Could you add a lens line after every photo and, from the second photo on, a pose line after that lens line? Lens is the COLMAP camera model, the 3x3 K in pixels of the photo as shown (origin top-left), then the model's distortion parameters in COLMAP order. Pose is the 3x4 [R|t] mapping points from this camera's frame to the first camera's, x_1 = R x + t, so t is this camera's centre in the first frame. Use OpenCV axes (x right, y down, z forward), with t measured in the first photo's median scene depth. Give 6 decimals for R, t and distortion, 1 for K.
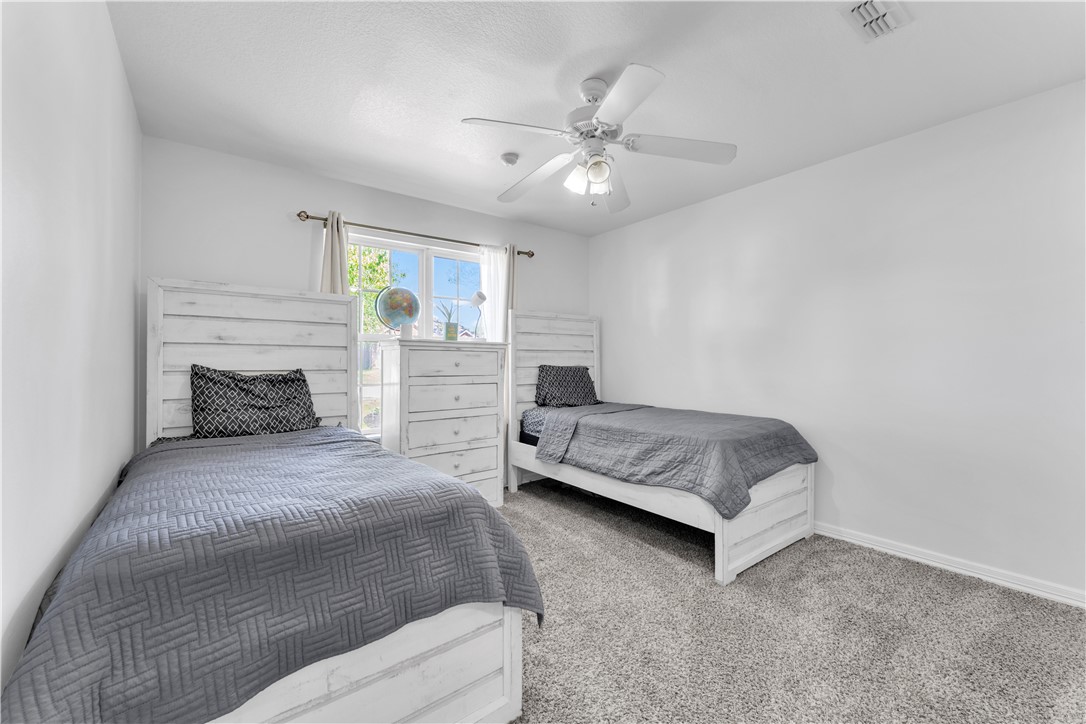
lens RADIAL K [[436.3, 0, 538.0], [0, 436.3, 360.1], [0, 0, 1]] dist [0.002502, 0.000004]
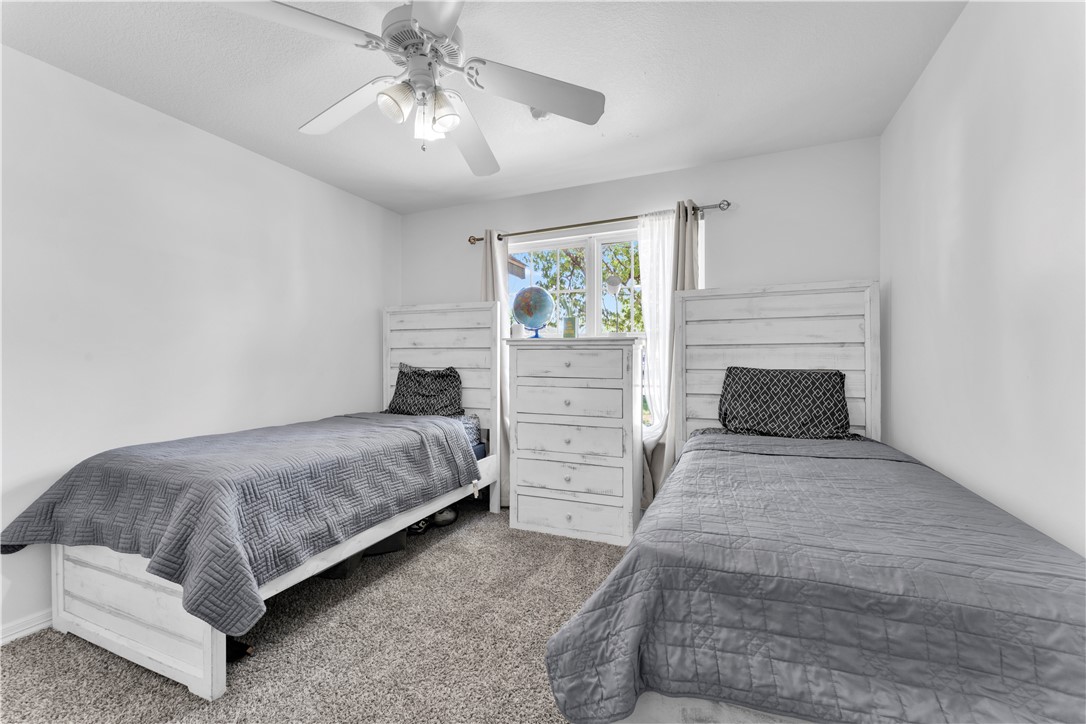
lens RADIAL K [[436.3, 0, 544.8], [0, 436.3, 362.8], [0, 0, 1]] dist [0.002502, 0.000004]
pose [[0.500755, 0.007548, -0.865556, 0.607736], [0.001925, 0.999950, 0.009833, -0.002699], [0.865587, -0.006590, 0.500716, 0.566332]]
